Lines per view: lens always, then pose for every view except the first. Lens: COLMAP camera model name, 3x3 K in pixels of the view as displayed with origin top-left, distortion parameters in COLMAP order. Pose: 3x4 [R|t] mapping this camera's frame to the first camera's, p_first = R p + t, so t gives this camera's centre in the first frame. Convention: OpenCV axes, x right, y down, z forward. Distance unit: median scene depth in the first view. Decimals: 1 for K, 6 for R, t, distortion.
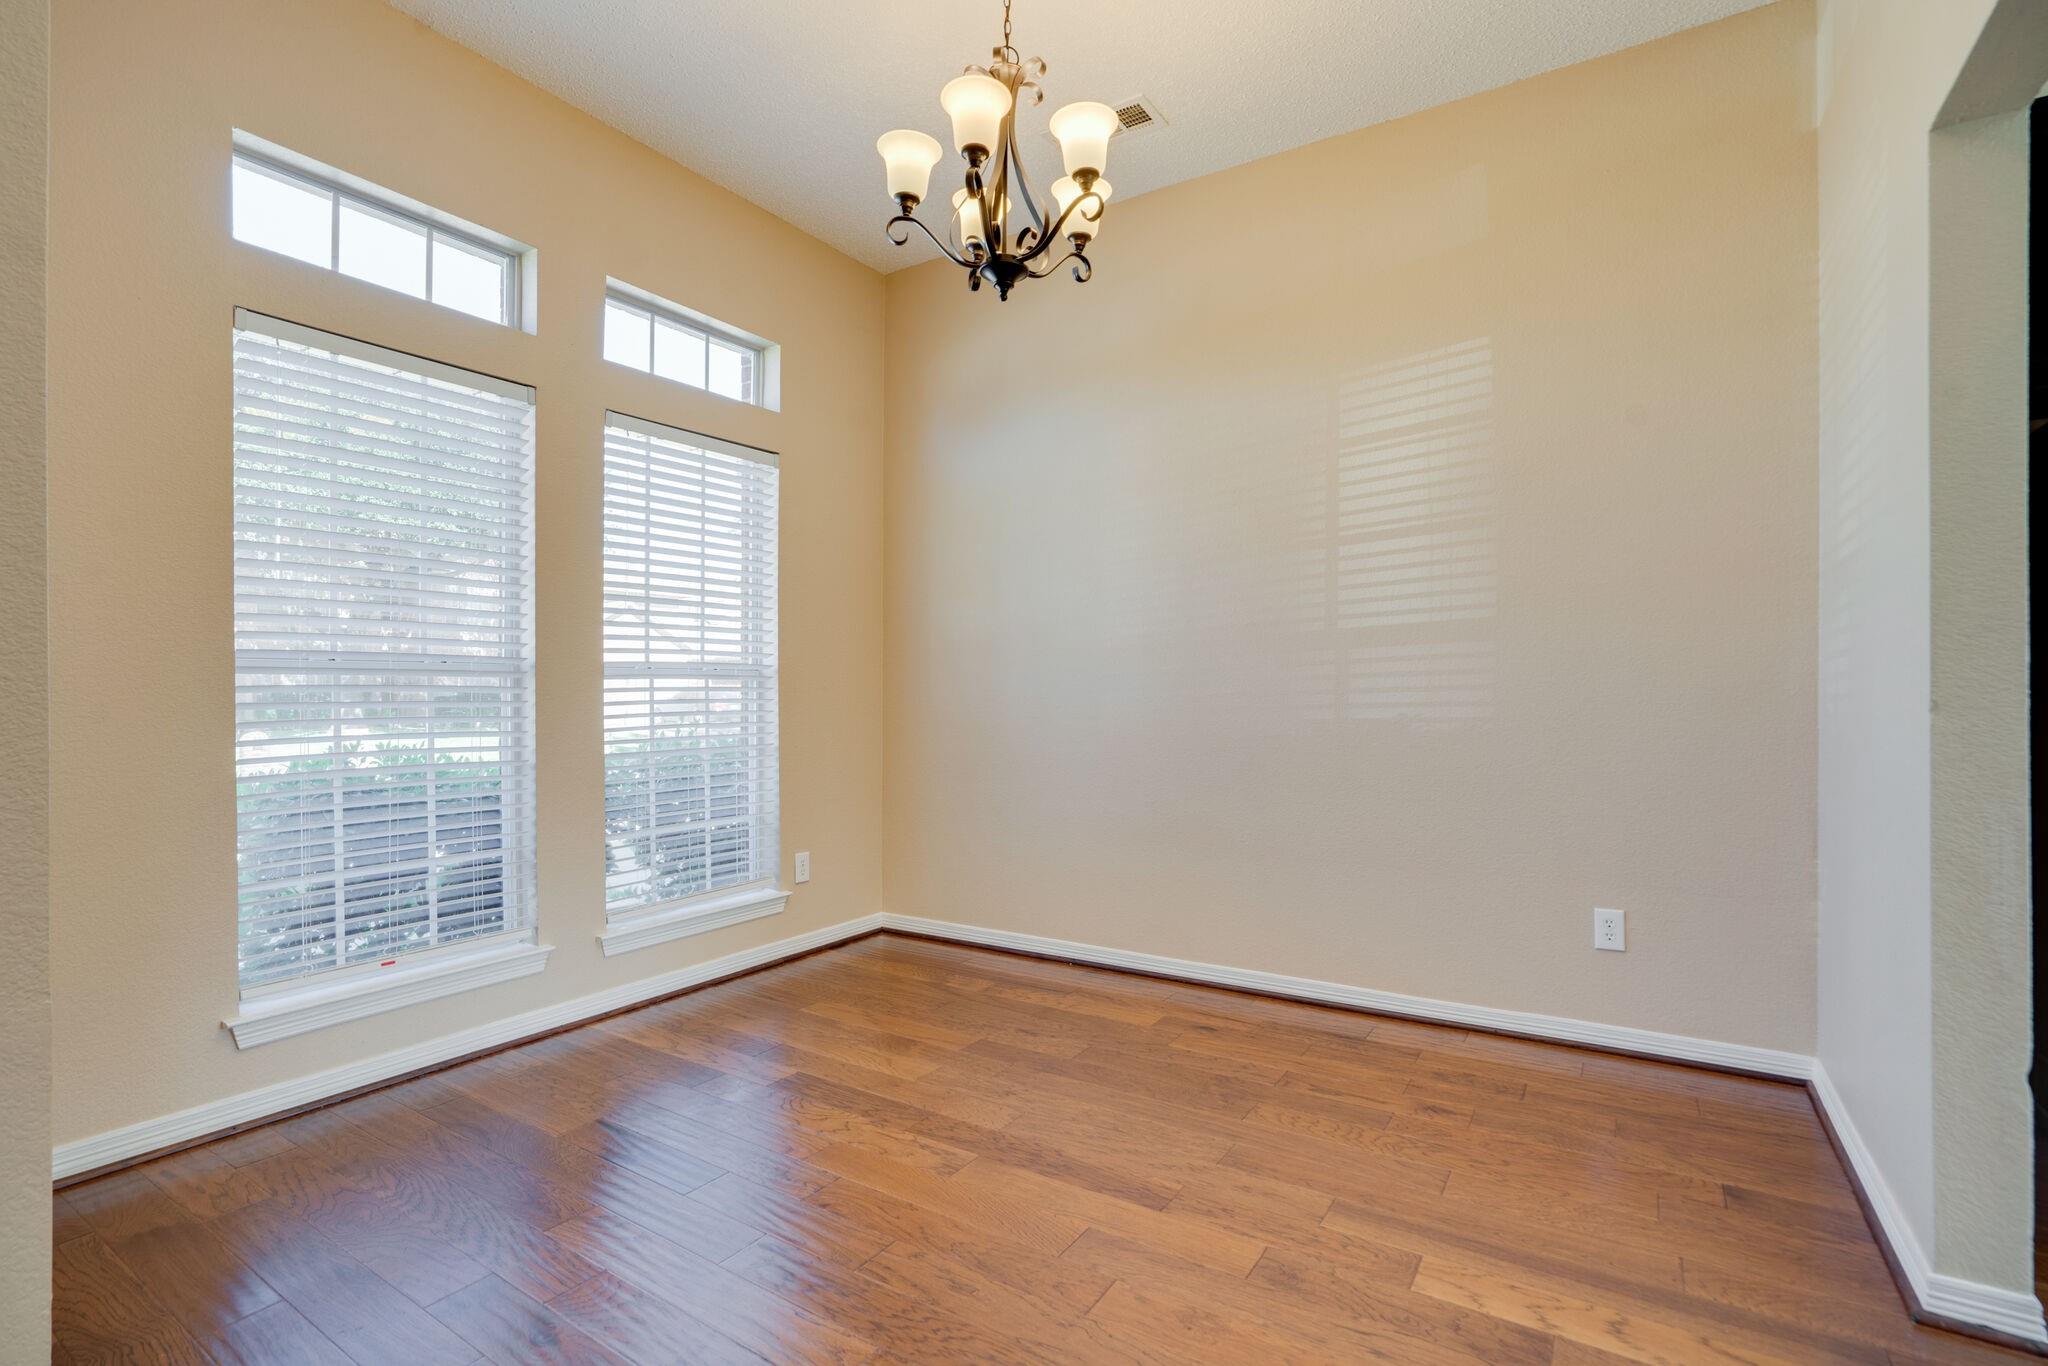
lens RADIAL K [[972.3, 0, 1023.1], [0, 972.3, 671.8], [0, 0, 1]] dist [-0.038236, 0.040534]
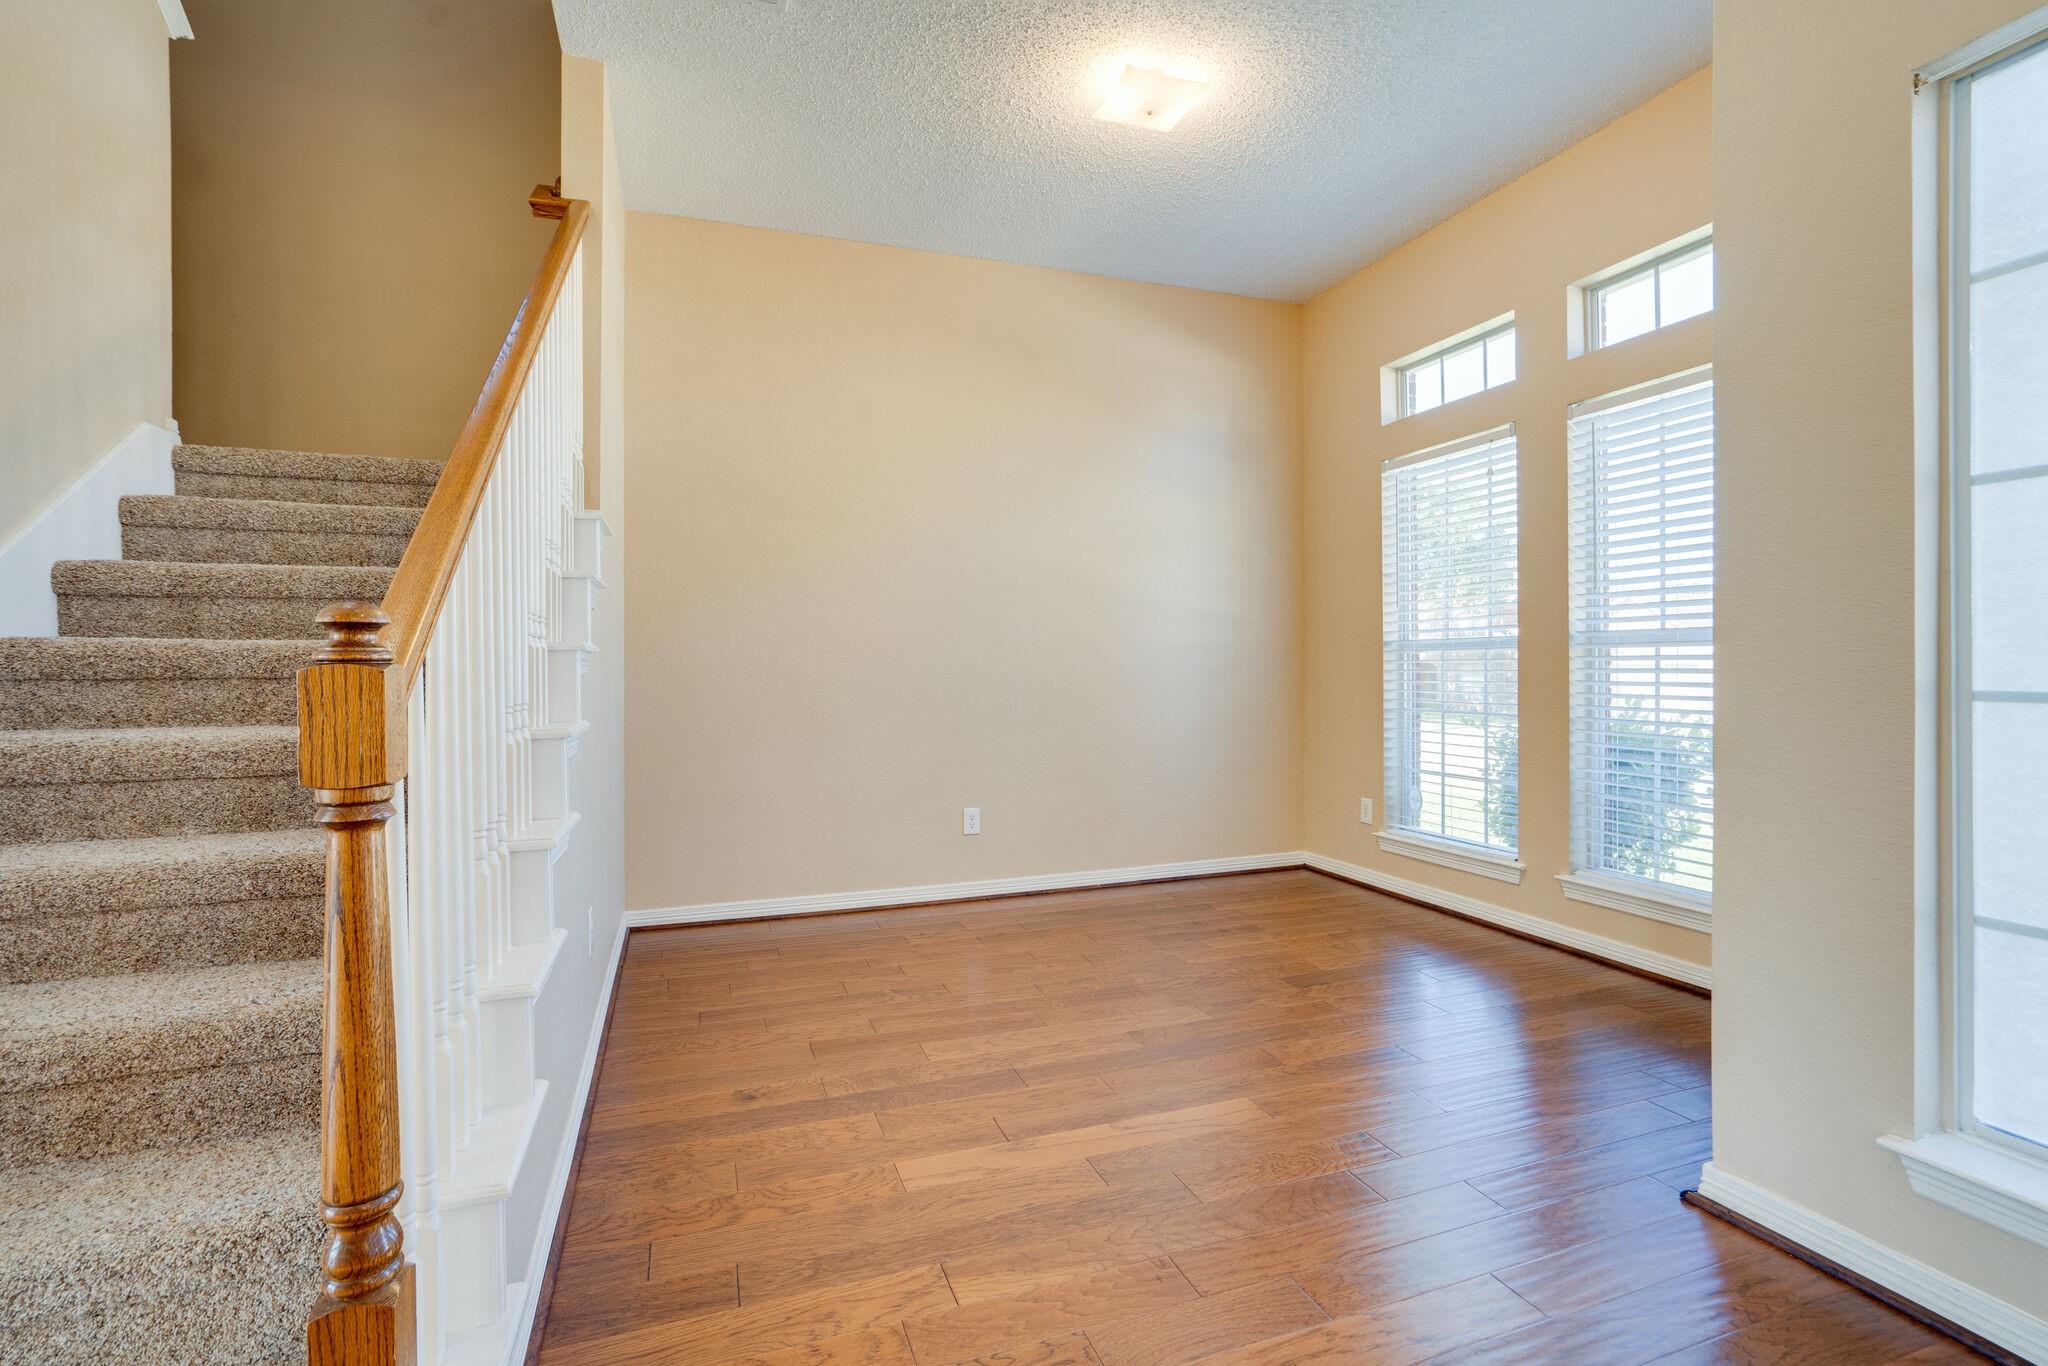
lens RADIAL K [[972.3, 0, 1023.1], [0, 972.3, 671.8], [0, 0, 1]] dist [-0.038236, 0.040534]
pose [[-0.635102, 0.008474, -0.772382, 0.759436], [0.014413, 0.999896, -0.000881, 0.024253], [0.772294, -0.011692, -0.635158, 1.123231]]
